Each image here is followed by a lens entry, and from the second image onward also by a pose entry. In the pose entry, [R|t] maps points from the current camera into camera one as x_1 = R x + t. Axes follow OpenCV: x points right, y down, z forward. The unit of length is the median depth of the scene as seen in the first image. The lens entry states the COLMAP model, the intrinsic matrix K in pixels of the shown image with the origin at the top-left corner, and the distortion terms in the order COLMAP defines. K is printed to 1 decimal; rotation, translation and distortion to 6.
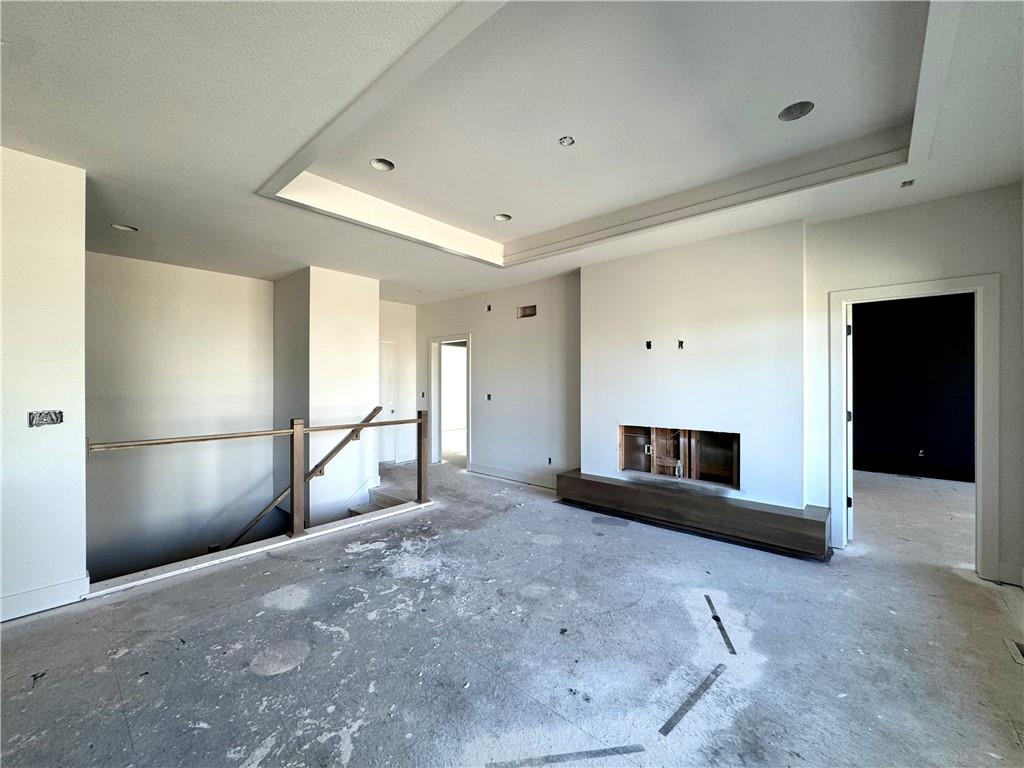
lens RADIAL K [[411.0, 0, 512.5], [0, 411.0, 383.3], [0, 0, 1]] dist [-0.002647, 0.000440]
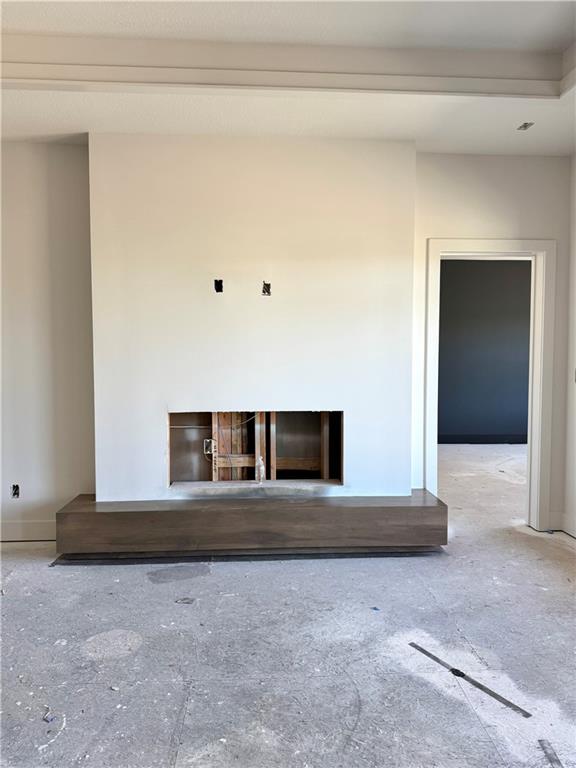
lens RADIAL K [[540.7, 0, 288.0], [0, 540.7, 384.0], [0, 0, 1]] dist [0.087730, -0.118677]
pose [[0.709713, -0.034482, 0.703646, -0.236493], [0.000778, 0.998839, 0.048164, 0.024567], [-0.704490, -0.033635, 0.708916, 0.379268]]
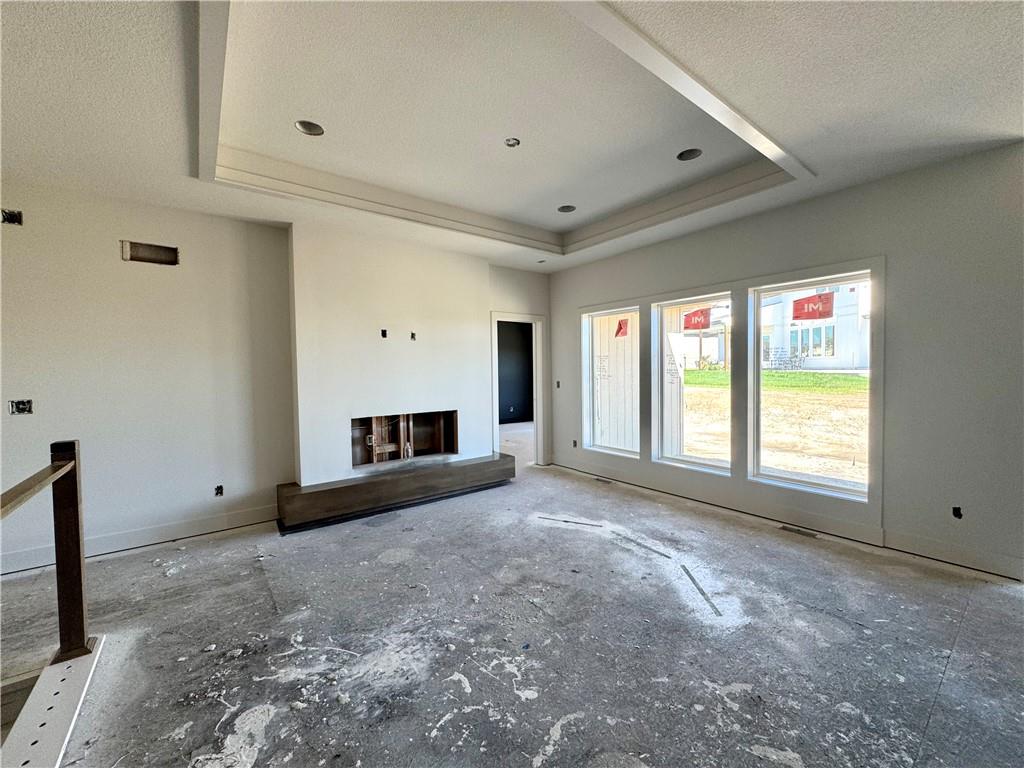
lens RADIAL K [[411.0, 0, 512.5], [0, 411.0, 383.3], [0, 0, 1]] dist [-0.002647, 0.000440]
pose [[0.194030, -0.035280, 0.980361, -0.709497], [0.014837, 0.999344, 0.033027, -0.001415], [-0.980883, 0.008137, 0.194426, 0.607514]]
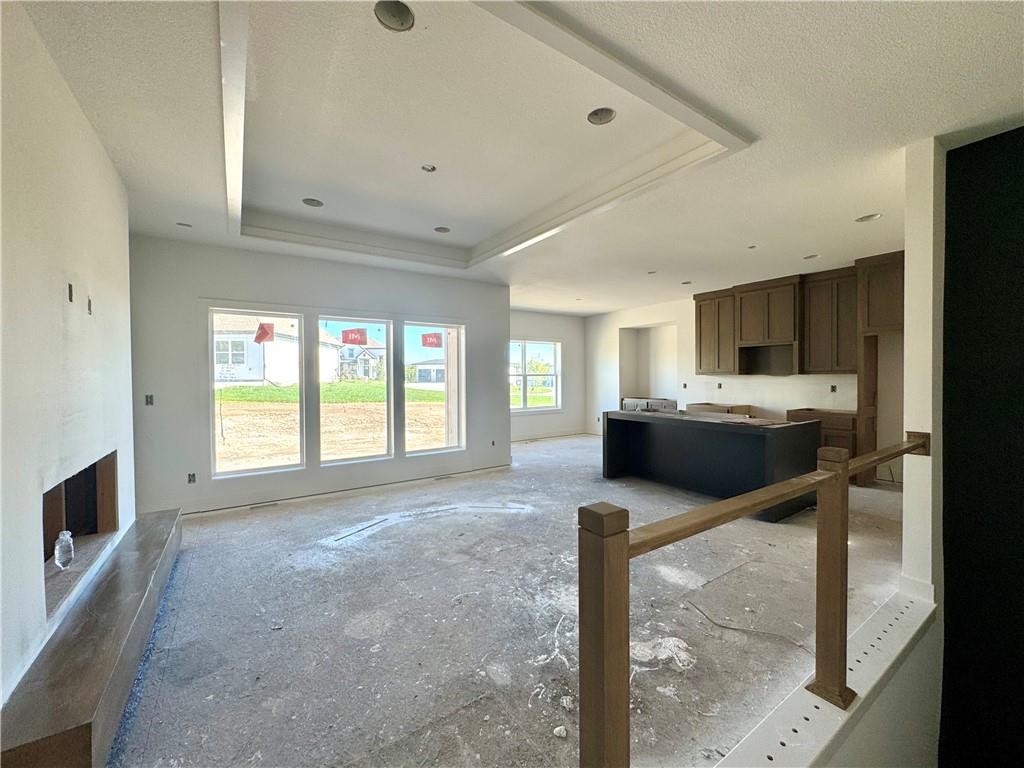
lens RADIAL K [[411.0, 0, 512.5], [0, 411.0, 383.3], [0, 0, 1]] dist [-0.002647, 0.000440]
pose [[-0.967683, 0.001464, 0.252166, -0.296483], [0.006191, 0.999820, 0.017956, 0.000785], [-0.252094, 0.018937, -0.967517, 1.584091]]
